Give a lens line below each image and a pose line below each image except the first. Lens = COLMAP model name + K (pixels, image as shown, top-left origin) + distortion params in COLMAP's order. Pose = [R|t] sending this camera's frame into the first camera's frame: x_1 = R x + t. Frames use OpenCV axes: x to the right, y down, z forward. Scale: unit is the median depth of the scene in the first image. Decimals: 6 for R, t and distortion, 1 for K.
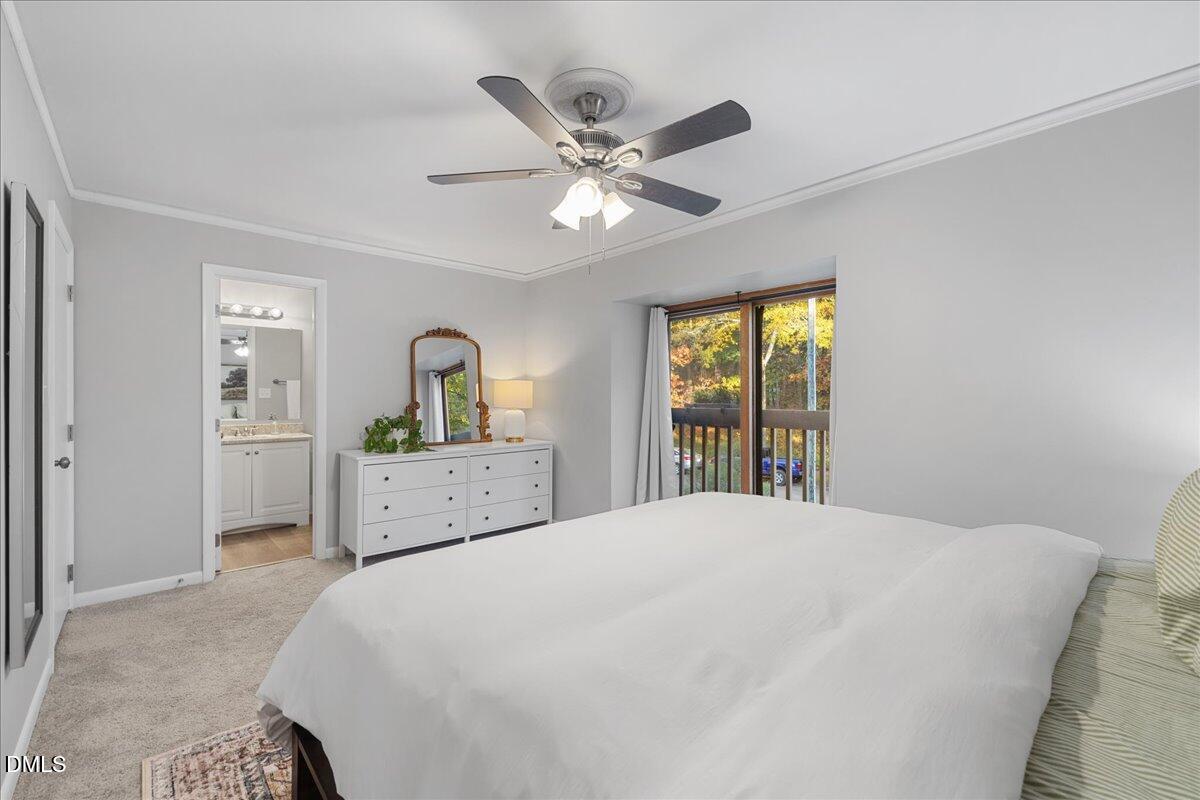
lens RADIAL K [[506.4, 0, 601.4], [0, 506.4, 397.0], [0, 0, 1]] dist [0.000973, -0.000010]
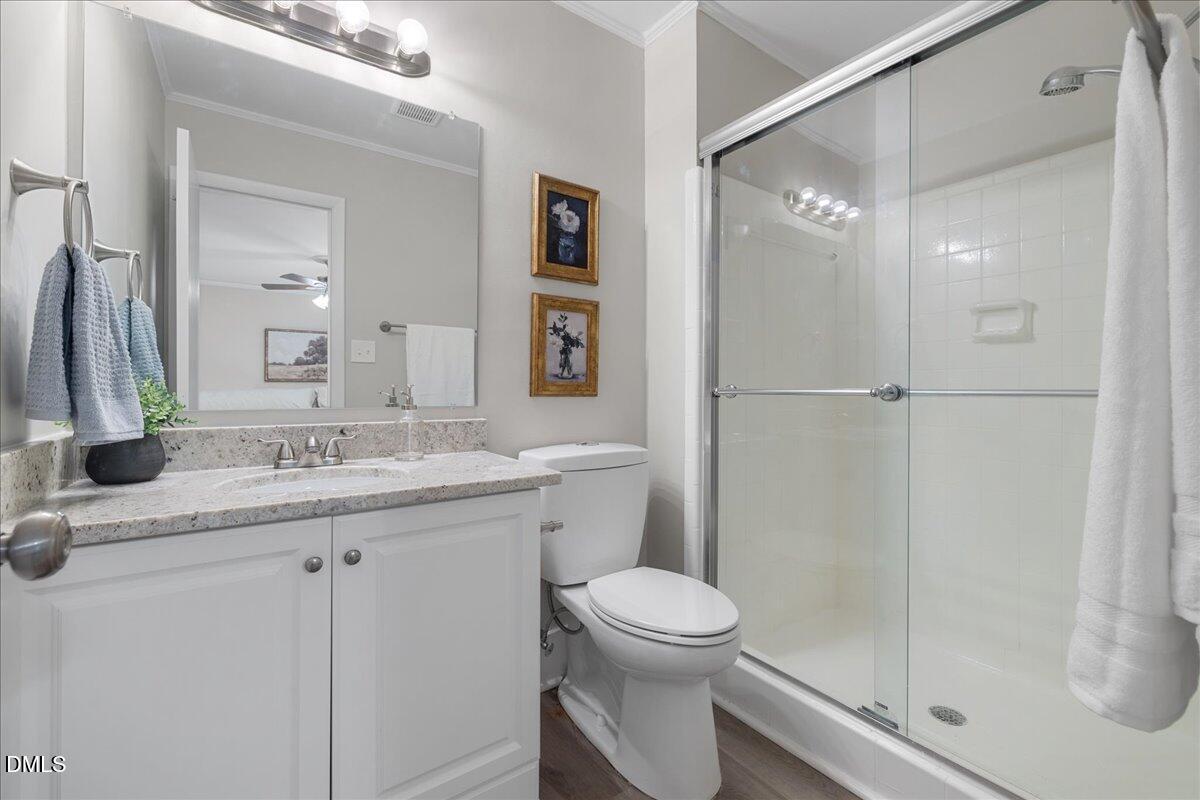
lens RADIAL K [[506.4, 0, 595.2], [0, 506.4, 389.2], [0, 0, 1]] dist [0.000973, -0.000010]
pose [[0.990611, -0.003624, -0.136660, -0.300159], [0.003206, 0.999989, -0.003280, 0.021582], [0.136670, 0.002811, 0.990613, 0.438491]]
